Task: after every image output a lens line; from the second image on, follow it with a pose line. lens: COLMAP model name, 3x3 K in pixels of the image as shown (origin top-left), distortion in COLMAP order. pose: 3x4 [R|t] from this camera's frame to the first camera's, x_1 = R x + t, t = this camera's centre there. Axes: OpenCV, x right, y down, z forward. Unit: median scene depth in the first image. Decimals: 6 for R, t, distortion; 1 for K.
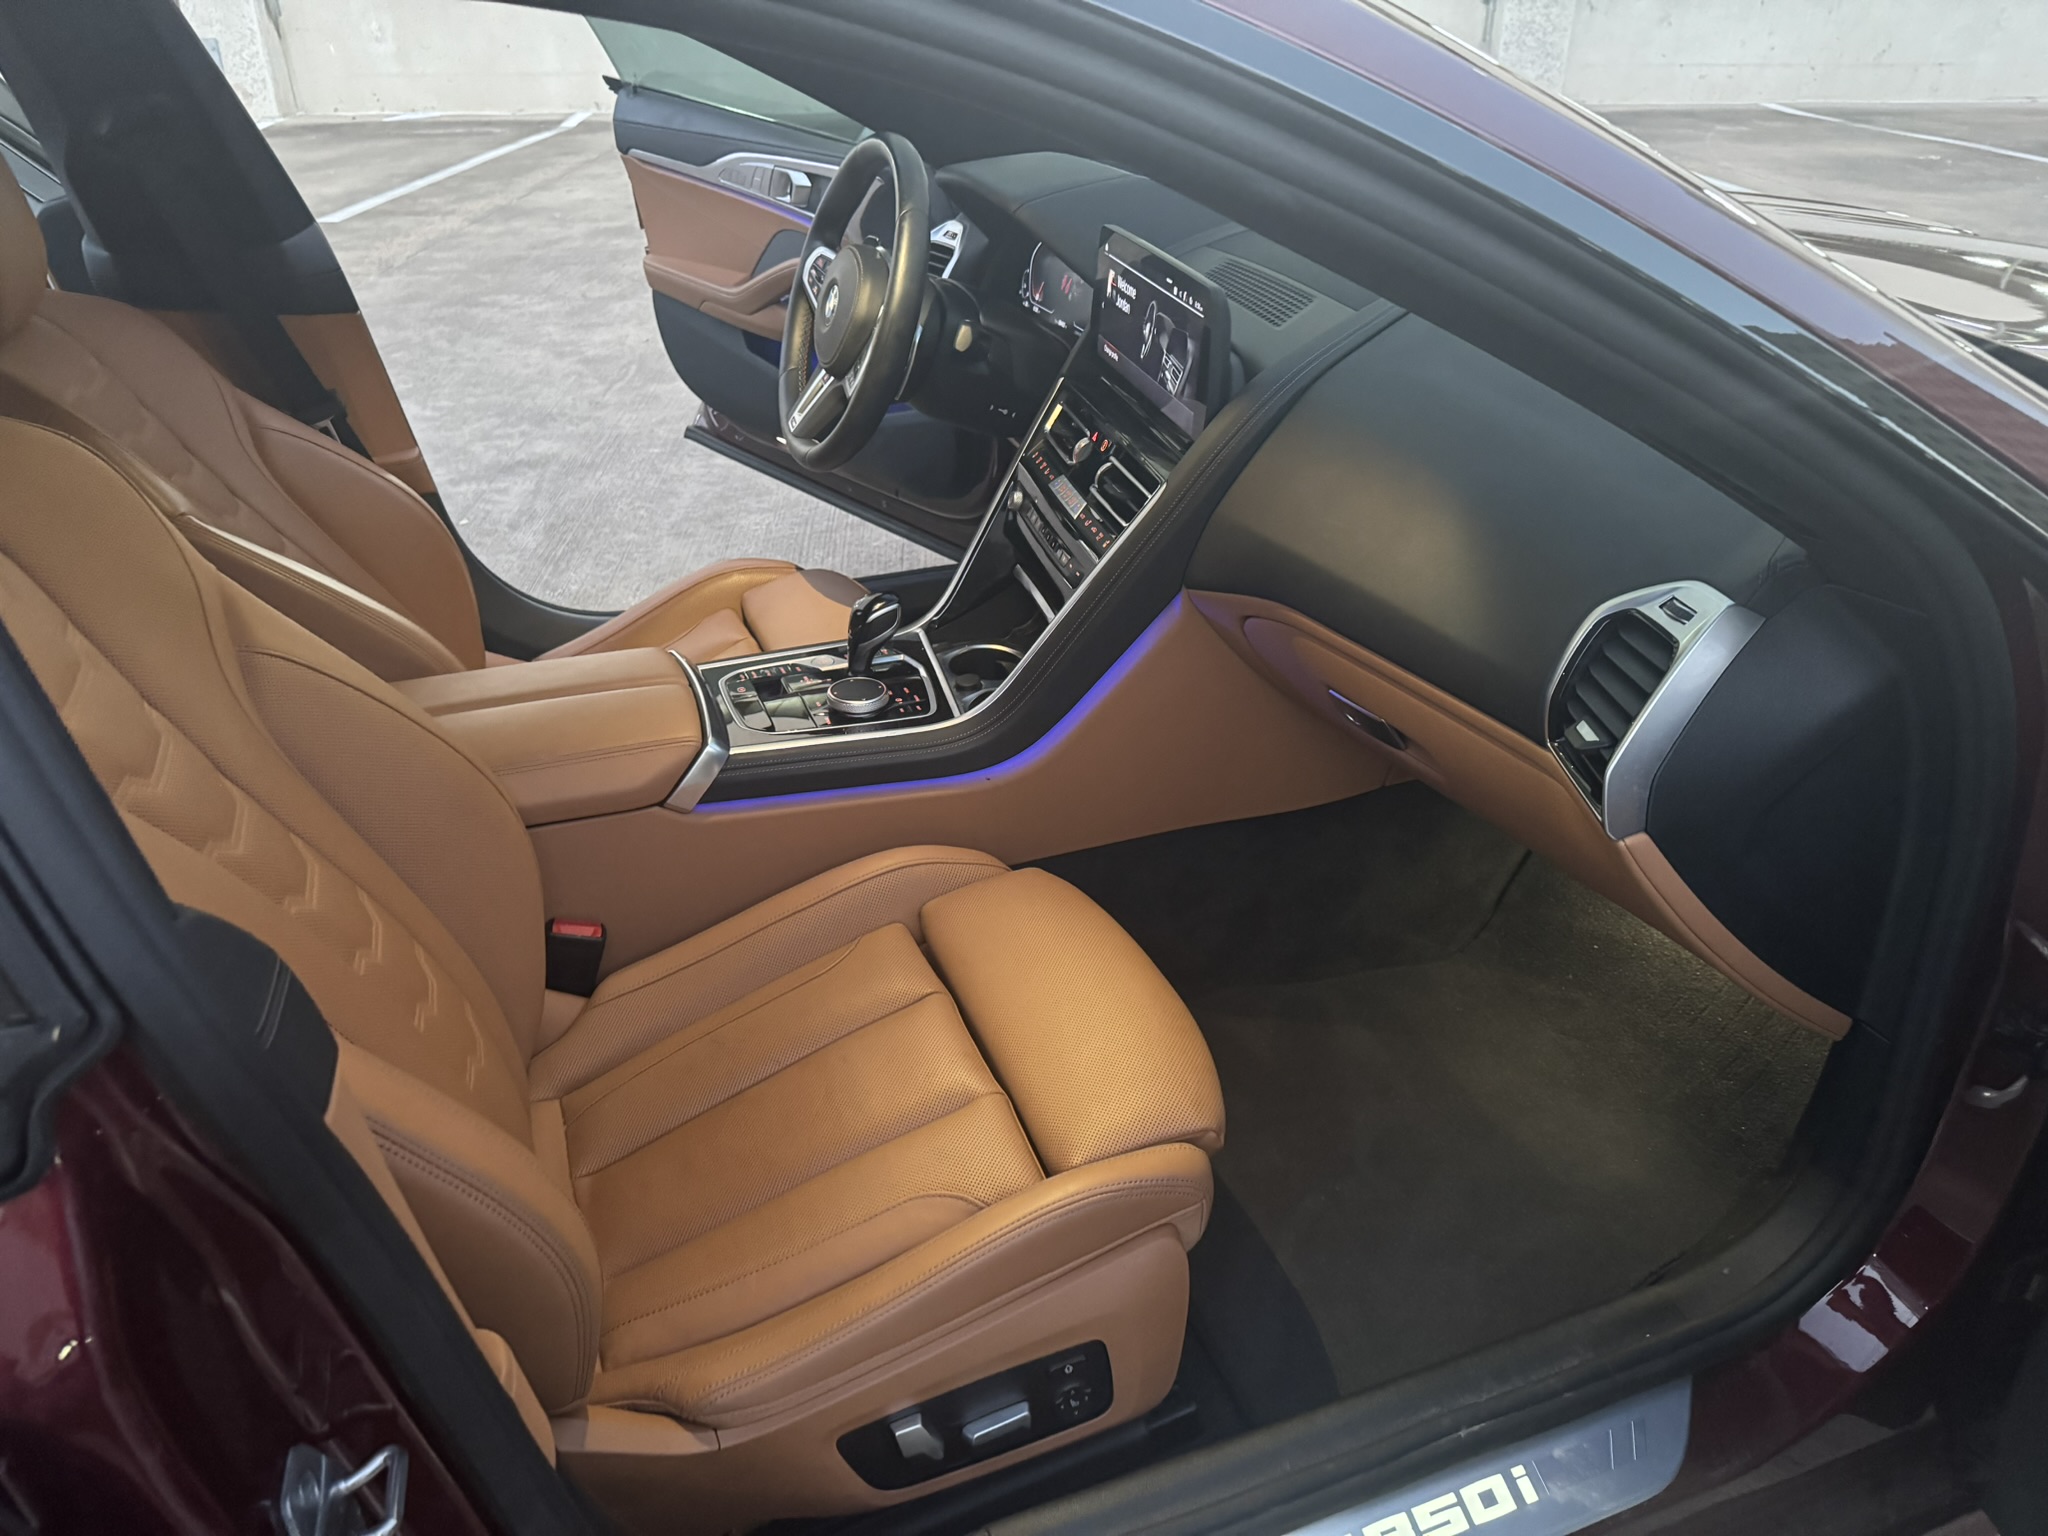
lens RADIAL K [[1440.1, 0, 1022.3], [0, 1440.1, 779.6], [0, 0, 1]] dist [0.051589, -0.082962]
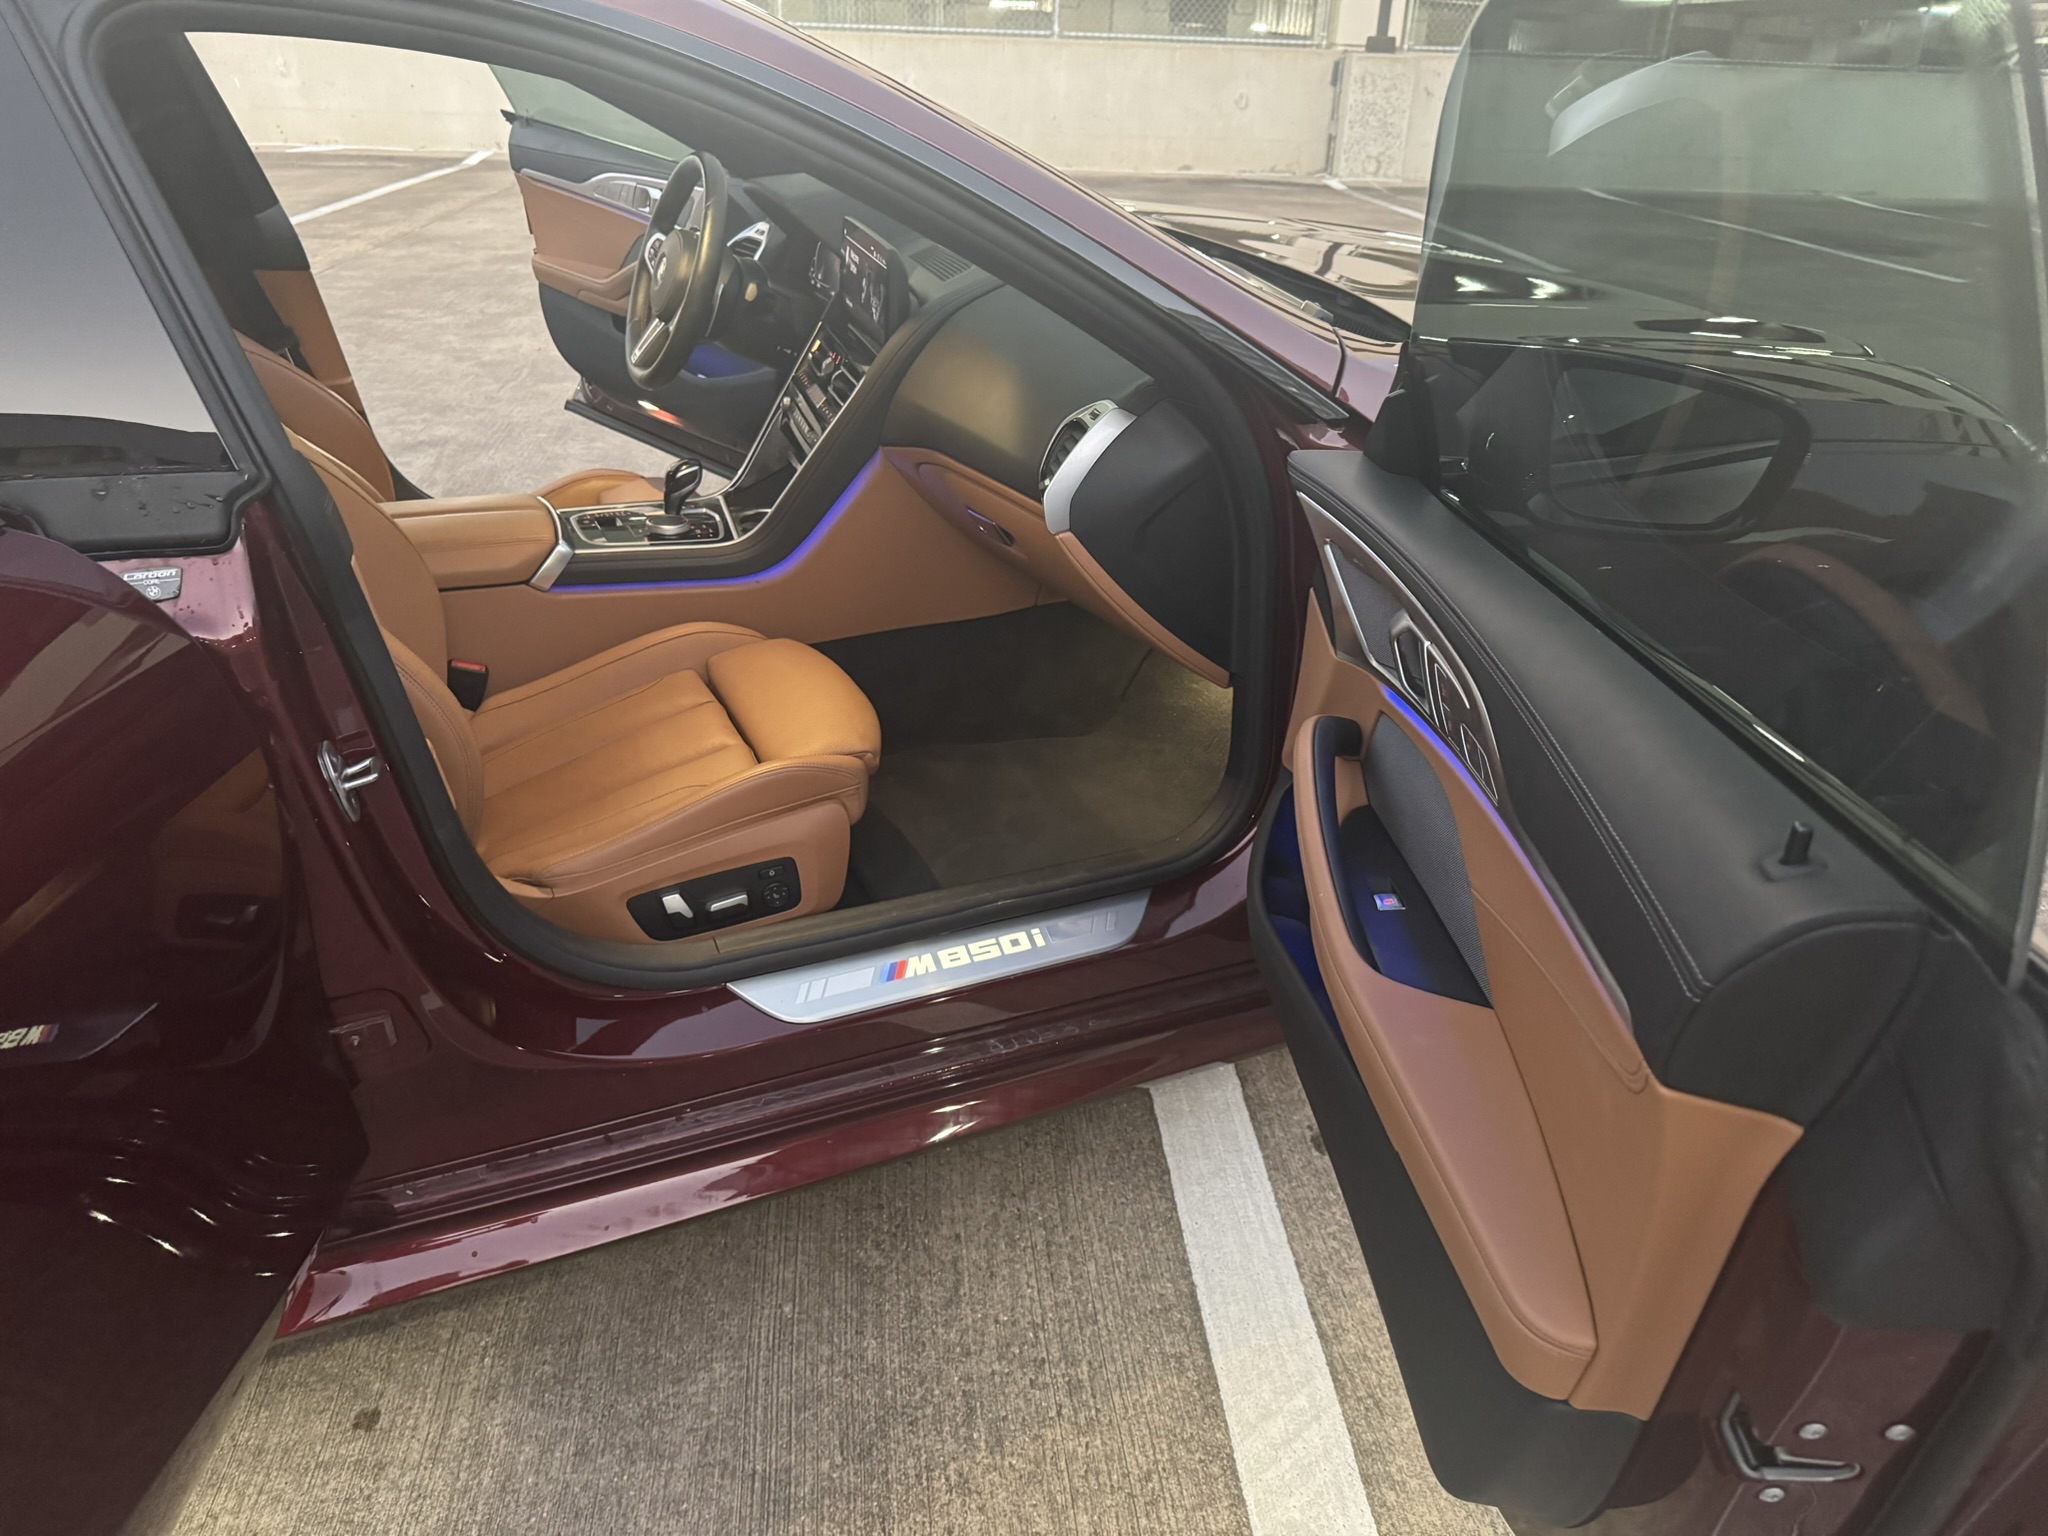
lens RADIAL K [[1414.6, 0, 1024.0], [0, 1414.6, 768.0], [0, 0, 1]] dist [-0.000015, -0.006175]
pose [[0.997052, 0.005569, 0.076528, 0.070316], [-0.003105, 0.999474, -0.032274, 0.118988], [-0.076667, 0.031941, 0.996545, -0.228621]]
